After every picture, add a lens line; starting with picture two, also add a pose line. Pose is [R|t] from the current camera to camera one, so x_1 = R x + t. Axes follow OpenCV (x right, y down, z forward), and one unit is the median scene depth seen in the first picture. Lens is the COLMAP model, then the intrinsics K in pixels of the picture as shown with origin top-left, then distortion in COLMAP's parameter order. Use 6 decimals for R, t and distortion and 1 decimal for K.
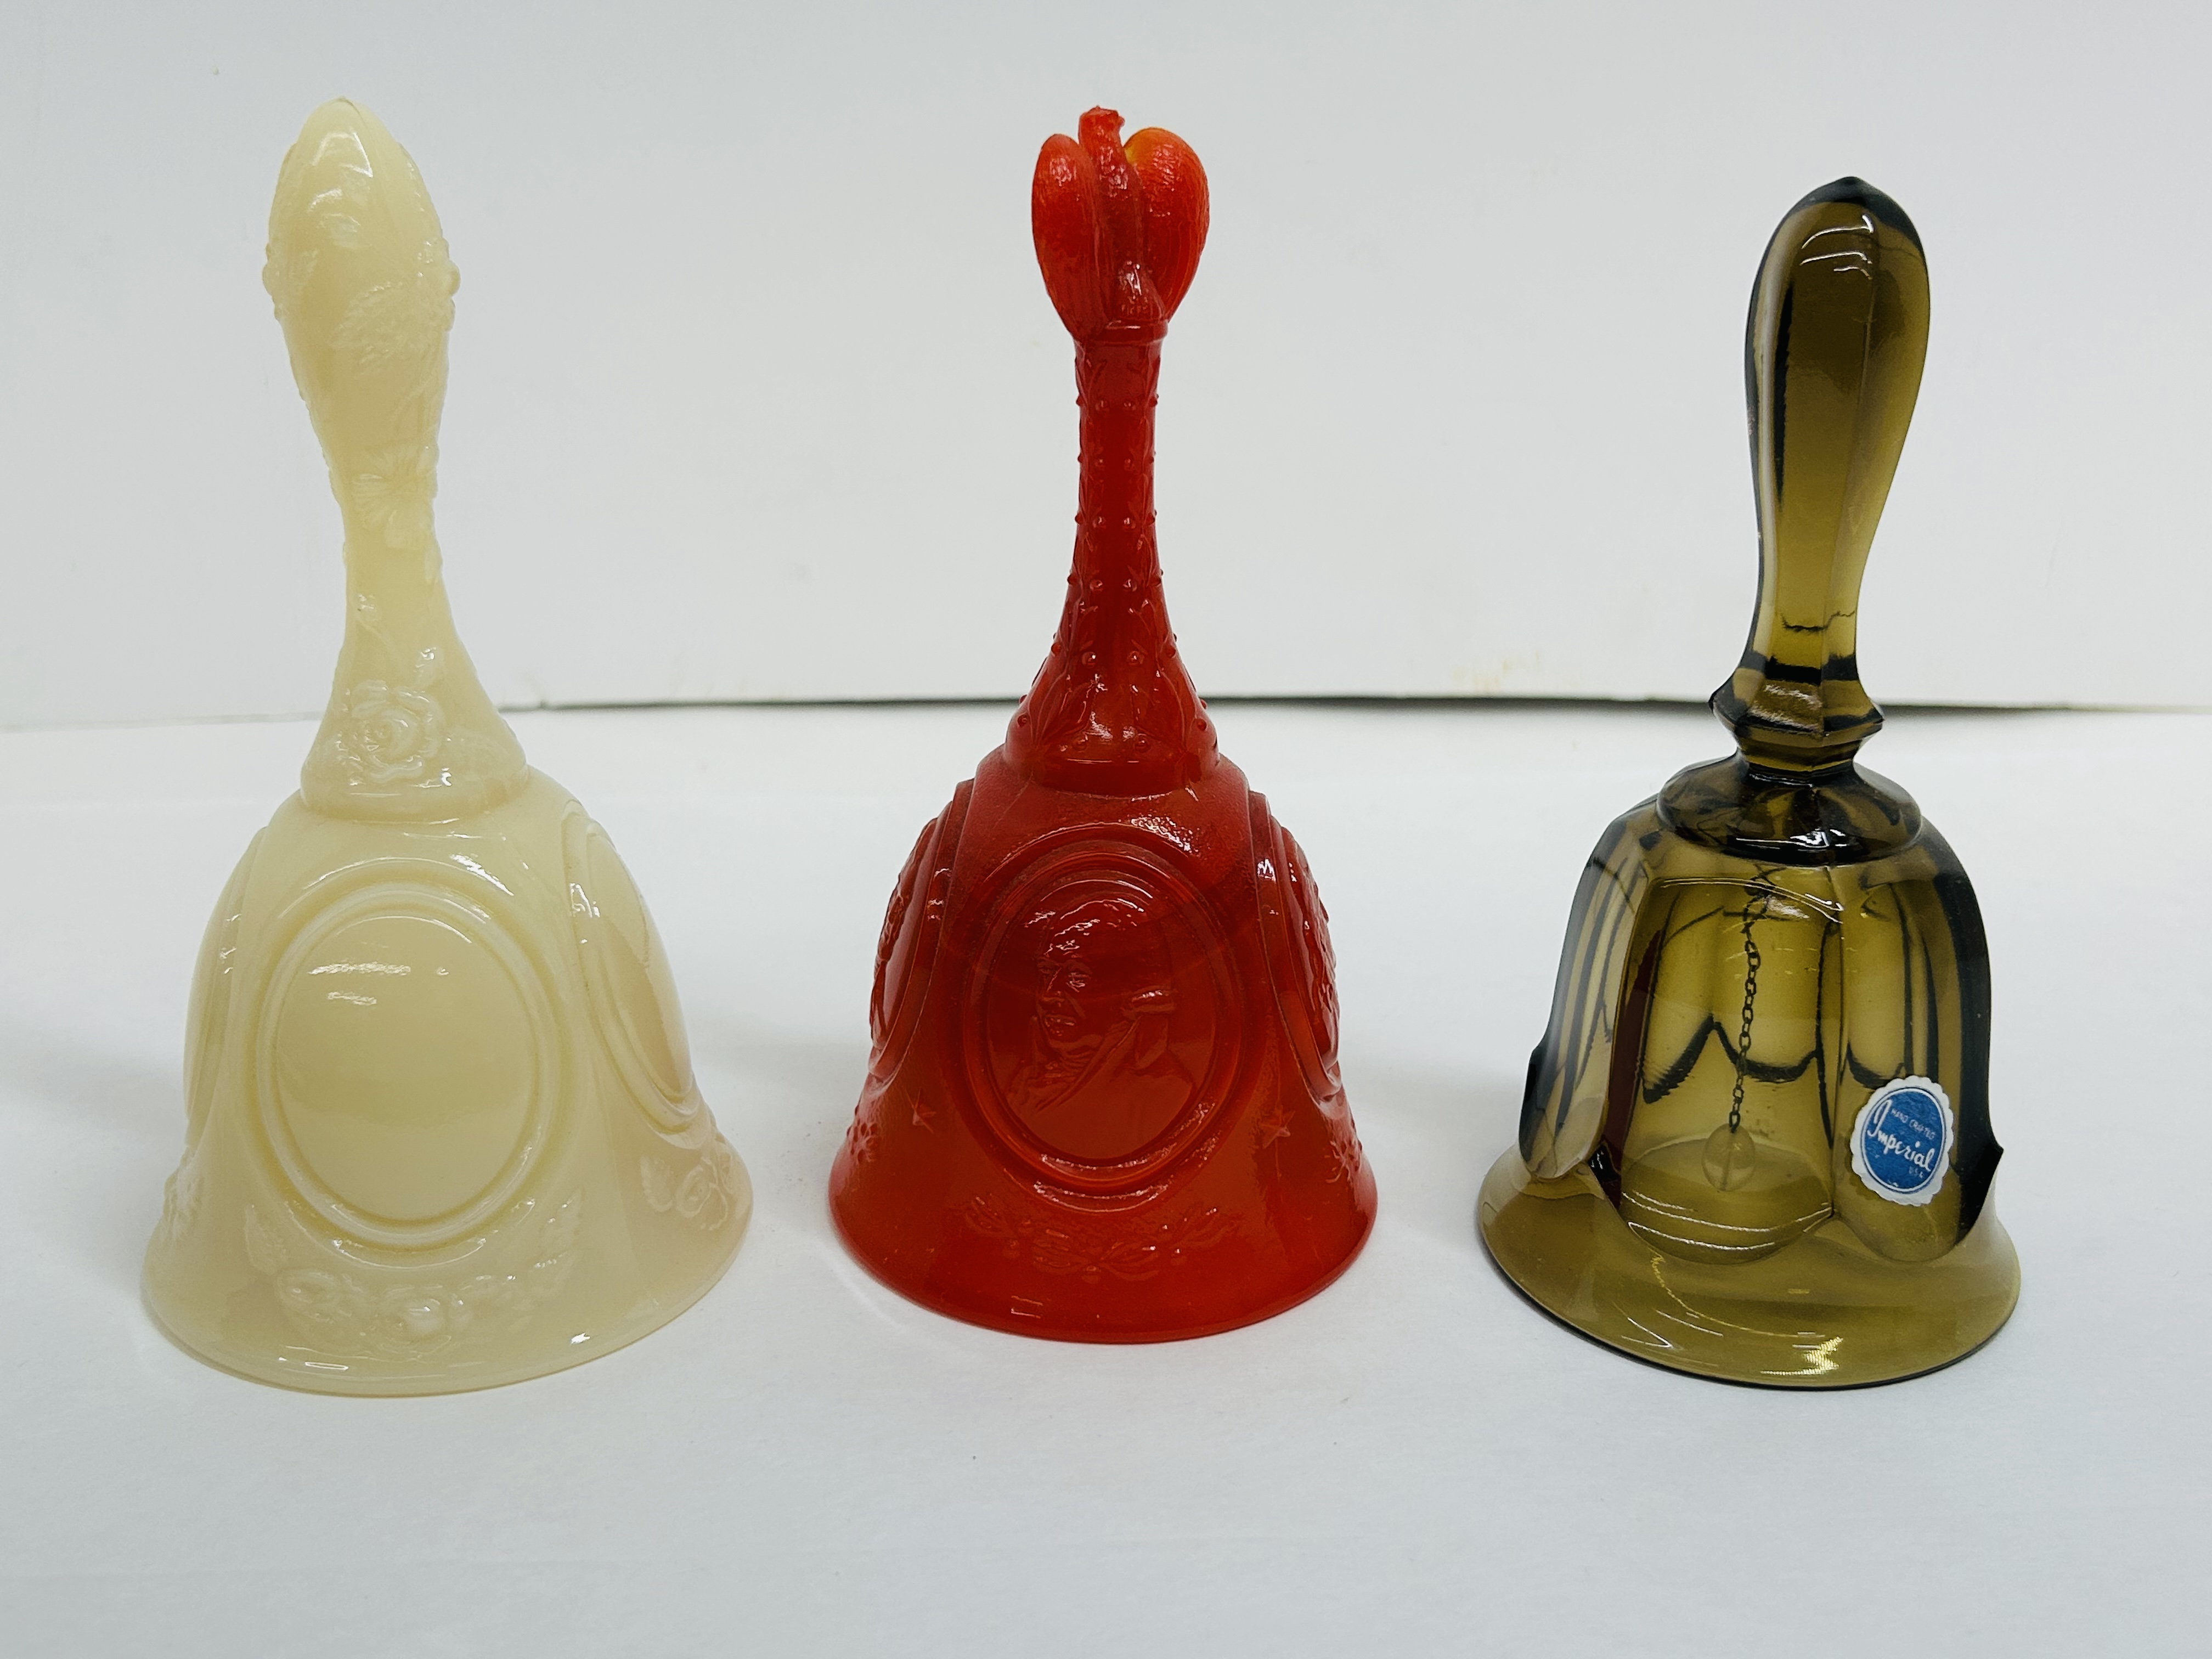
lens RADIAL K [[2362.2, 0, 1106.0], [0, 2362.2, 829.5], [0, 0, 1]] dist [0.121317, -0.350342]
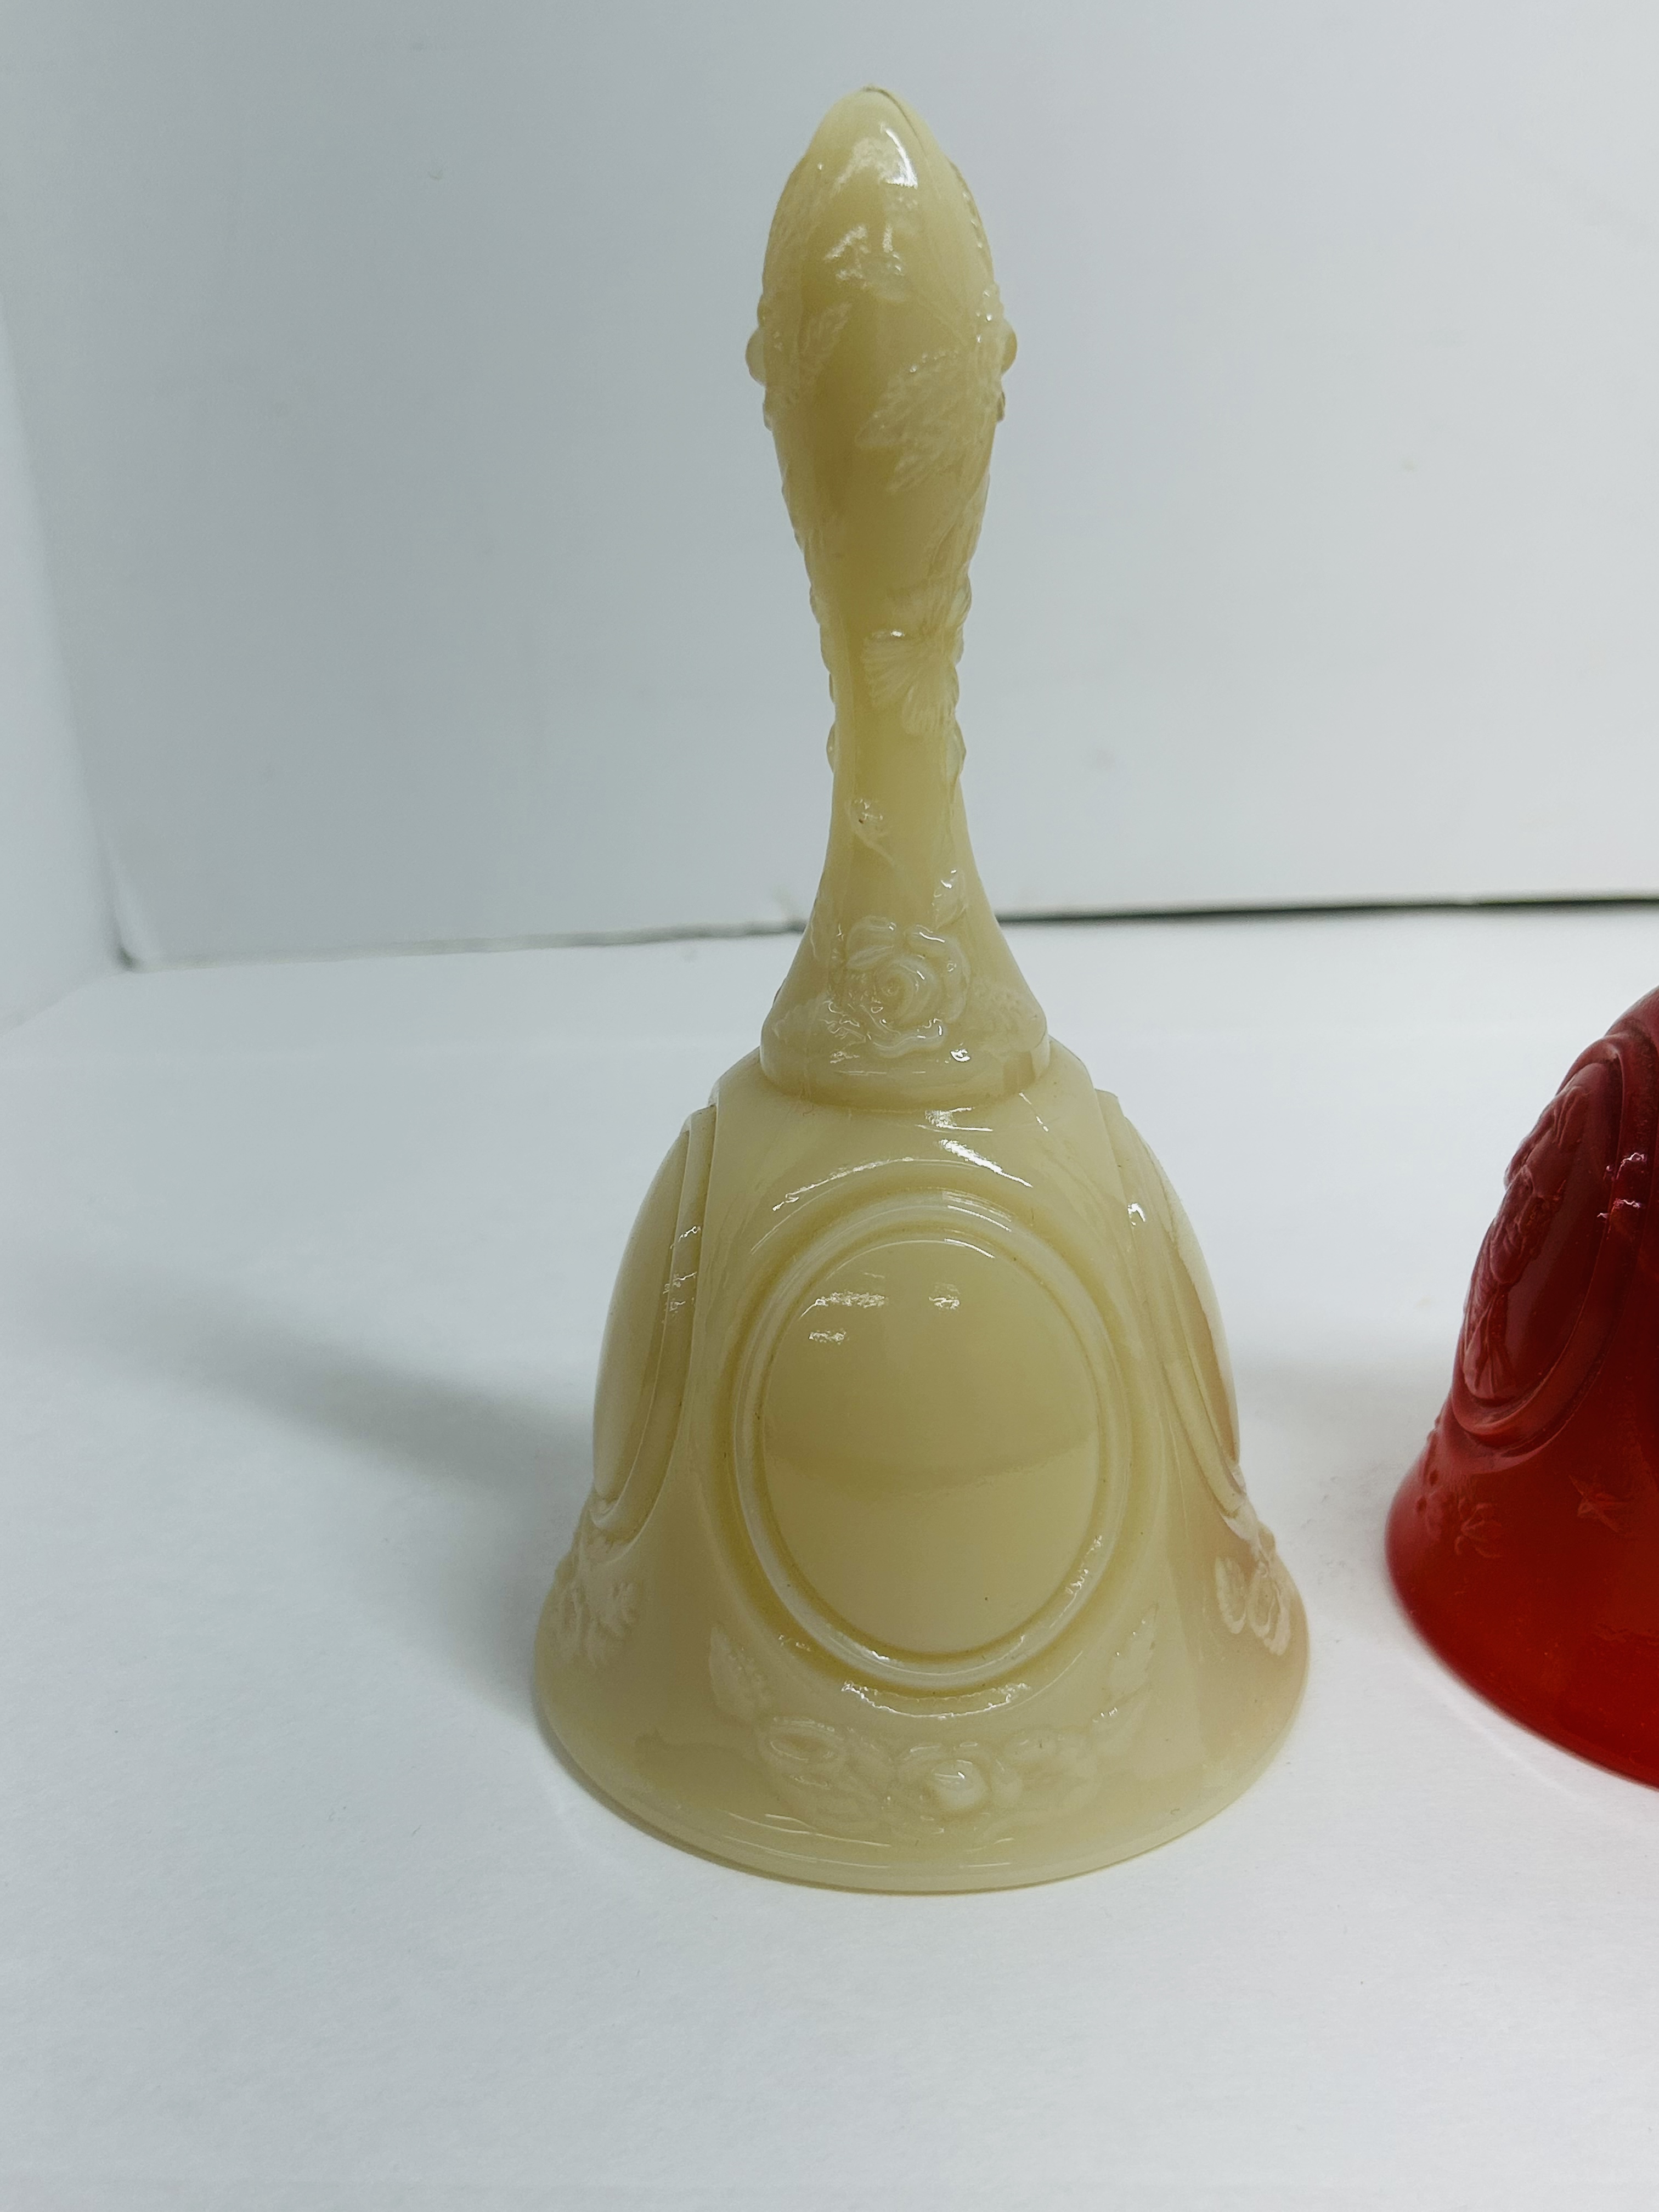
lens RADIAL K [[2362.2, 0, 829.5], [0, 2362.2, 1106.0], [0, 0, 1]] dist [0.121317, -0.350342]
pose [[0.994621, -0.008437, -0.103240, -0.241781], [0.012041, 0.999338, 0.034329, -0.029202], [0.102882, -0.035388, 0.994064, 0.269636]]
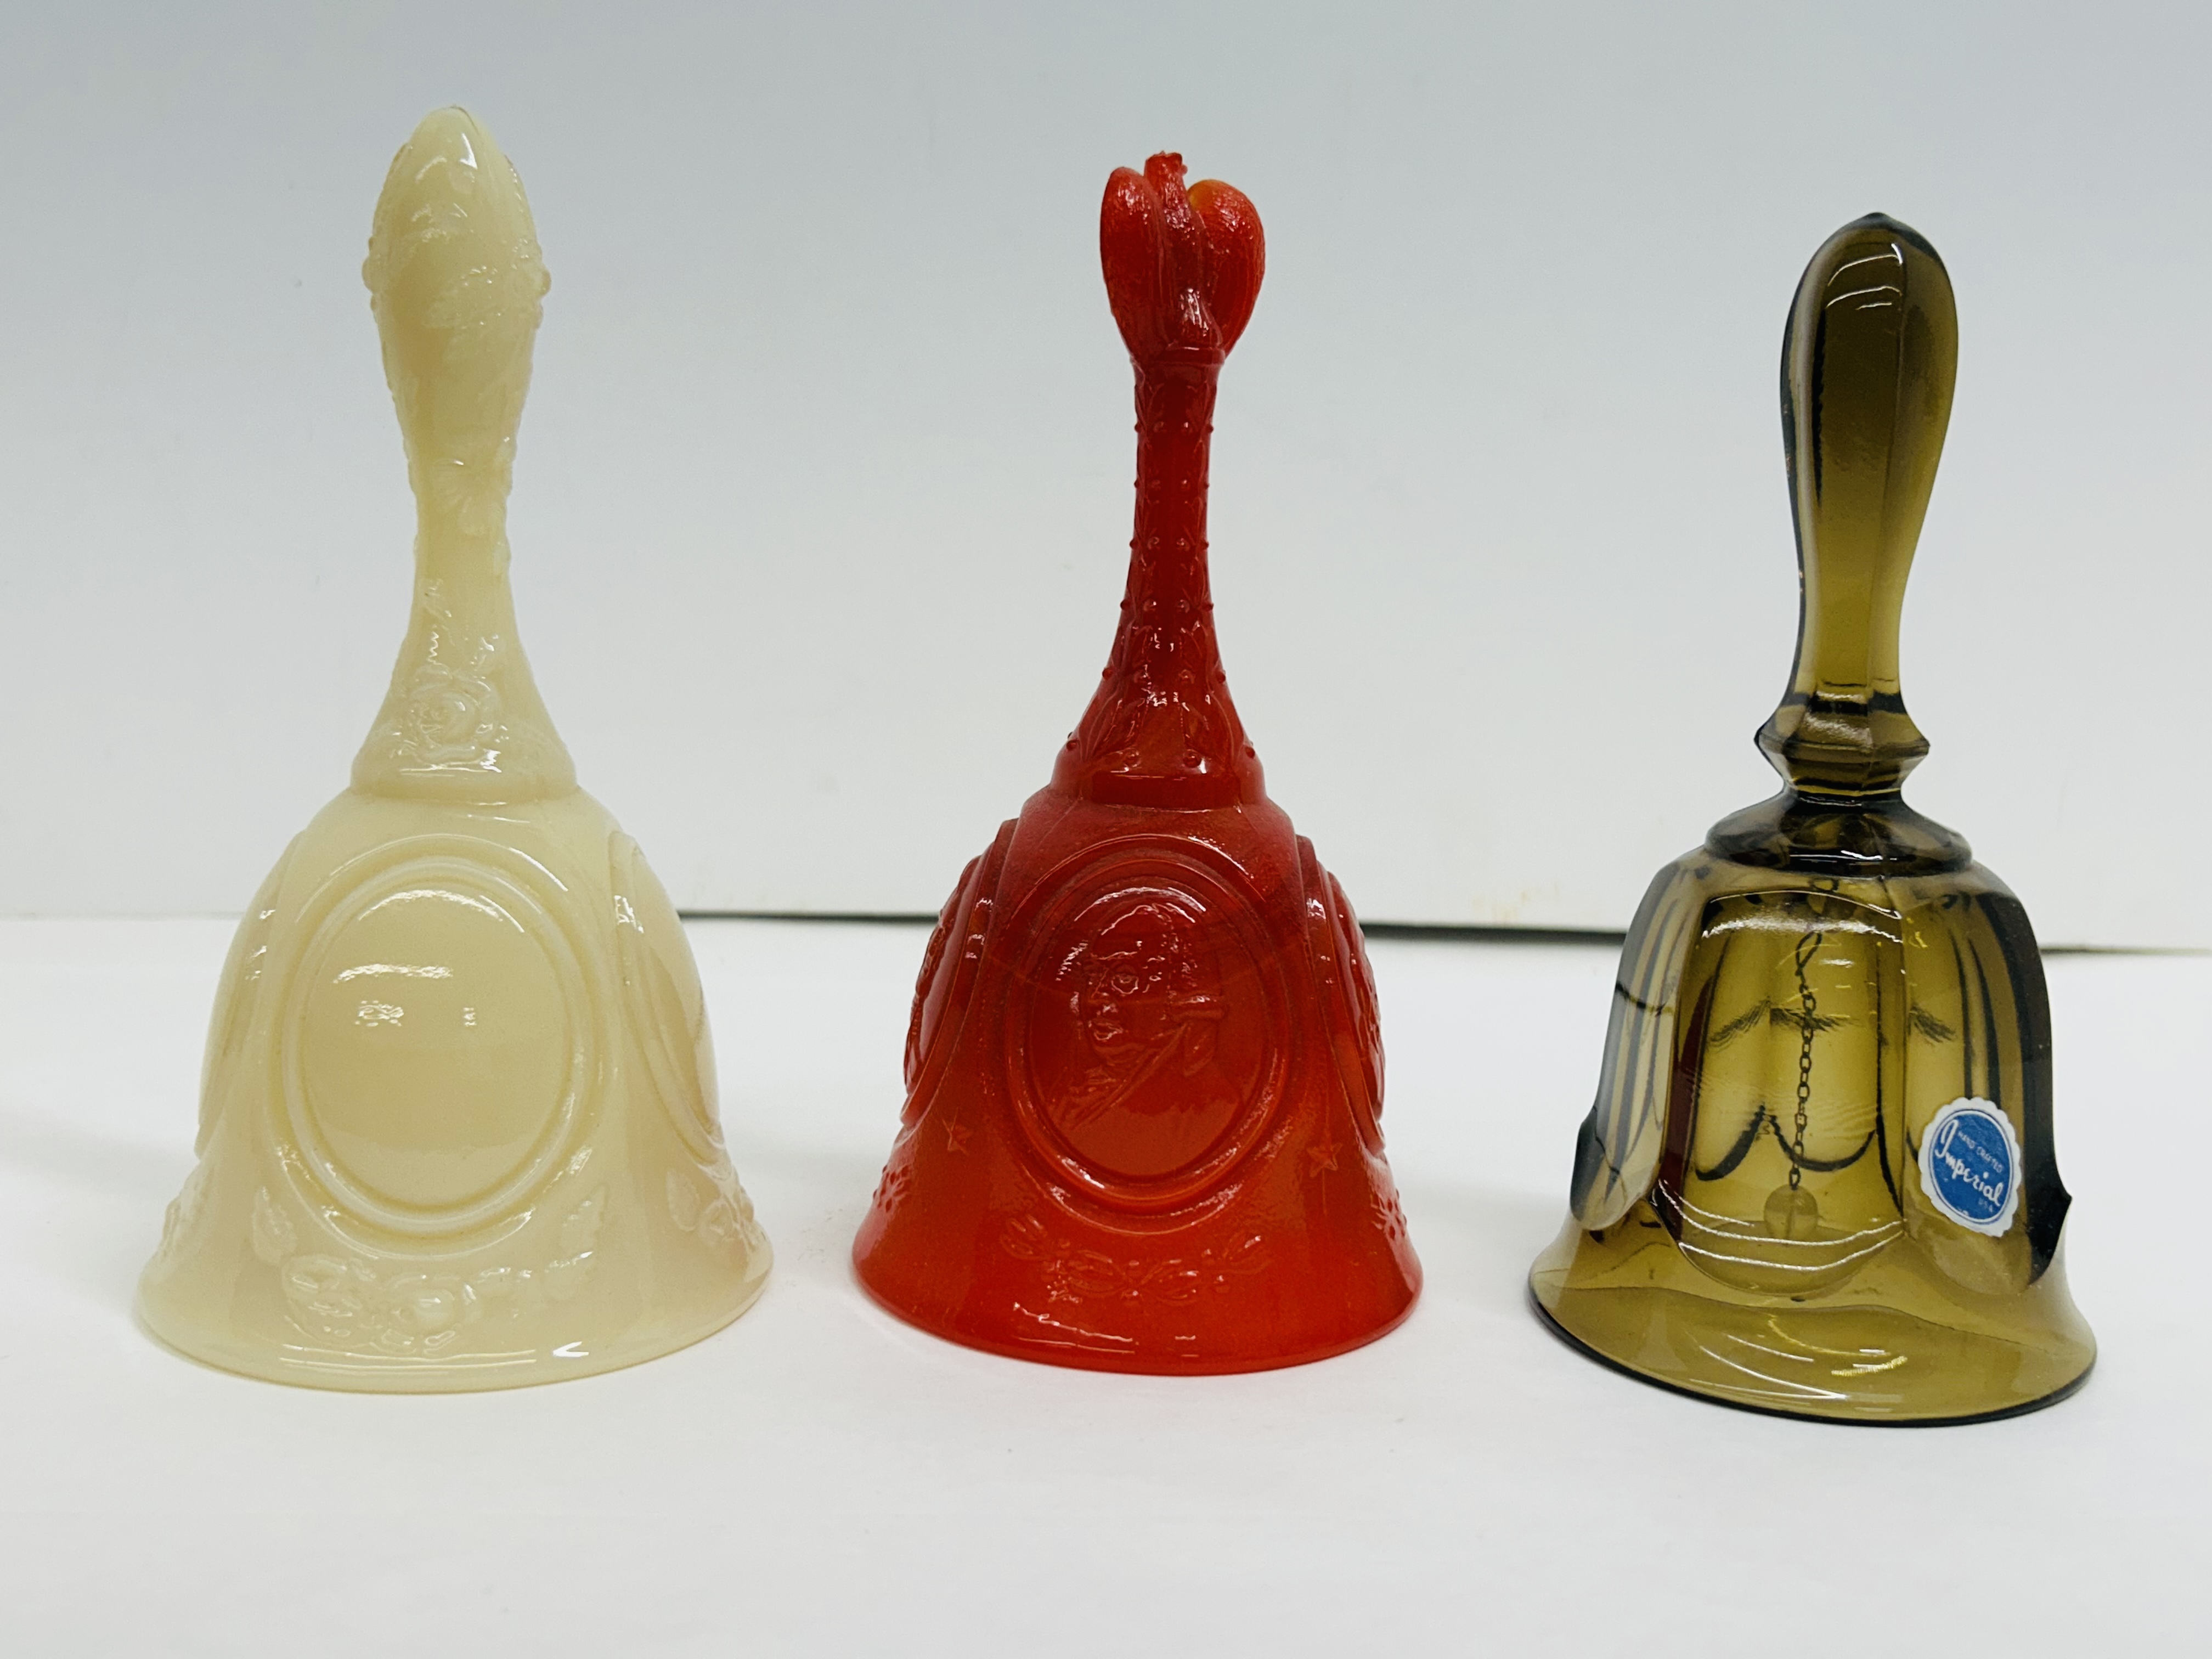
lens RADIAL K [[2362.2, 0, 1106.0], [0, 2362.2, 829.5], [0, 0, 1]] dist [0.121317, -0.350342]
pose [[0.999696, 0.023742, 0.006699, -0.027515], [-0.021810, 0.977528, -0.209674, 0.205942], [-0.011527, 0.209464, 0.977748, 0.025010]]
